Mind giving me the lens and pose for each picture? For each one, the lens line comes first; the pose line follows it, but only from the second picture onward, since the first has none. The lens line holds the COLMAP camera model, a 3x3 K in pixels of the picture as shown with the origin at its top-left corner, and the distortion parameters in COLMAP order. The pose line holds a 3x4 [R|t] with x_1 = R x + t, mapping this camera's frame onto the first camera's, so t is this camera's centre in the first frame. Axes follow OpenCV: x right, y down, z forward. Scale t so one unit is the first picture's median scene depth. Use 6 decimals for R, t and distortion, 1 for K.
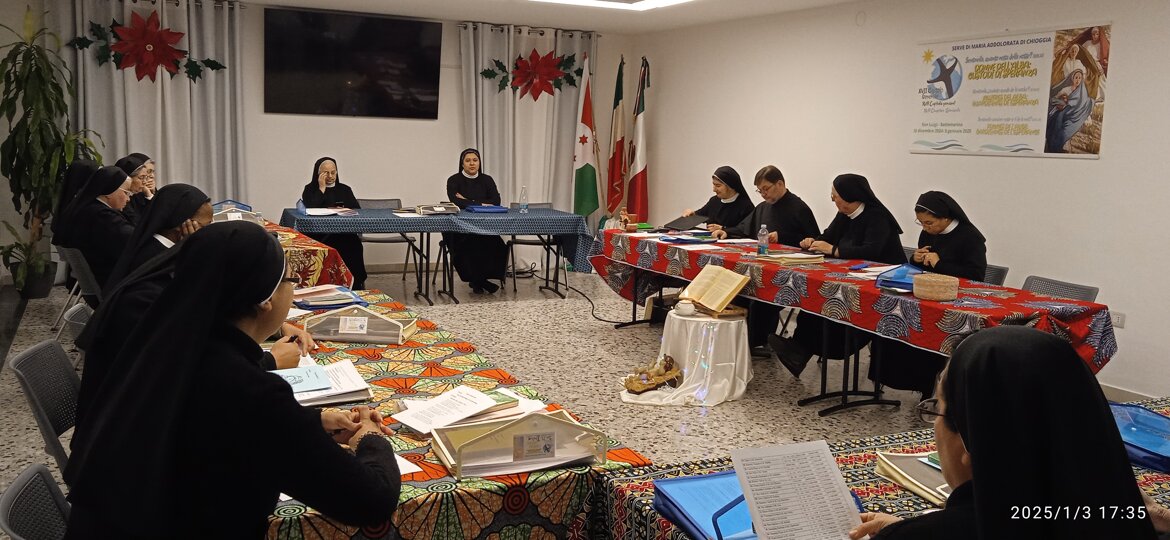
lens RADIAL K [[964.0, 0, 585.0], [0, 964.0, 270.0], [0, 0, 1]] dist [0.001840, 0.001060]
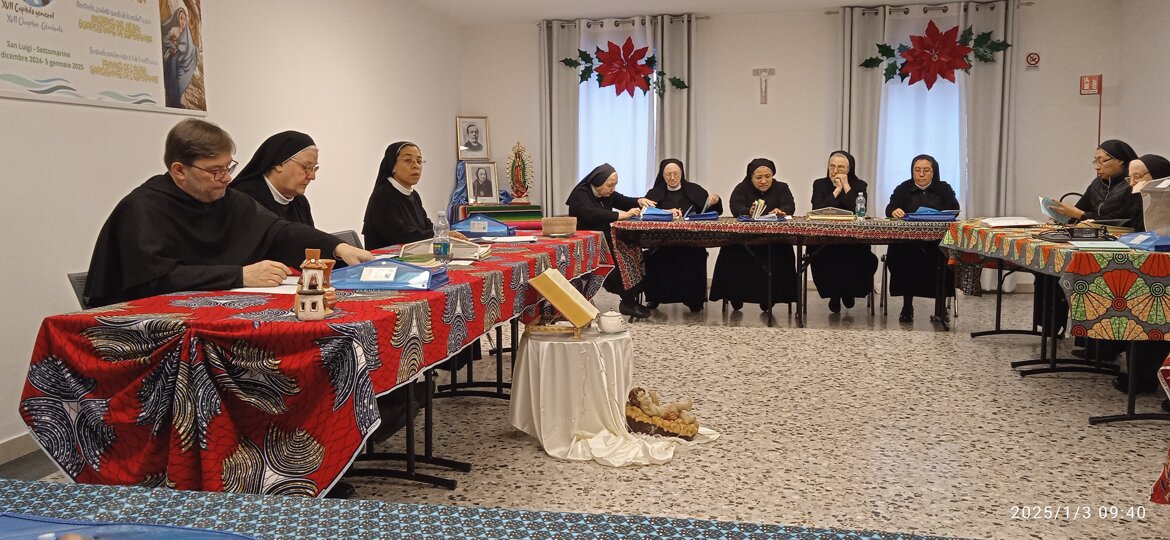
lens RADIAL K [[964.0, 0, 585.0], [0, 964.0, 270.0], [0, 0, 1]] dist [0.001840, 0.001060]
pose [[-0.822981, -0.081356, 0.562213, -0.260226], [0.060974, 0.971323, 0.229811, -0.153770], [-0.564787, 0.223411, -0.794420, 1.475930]]
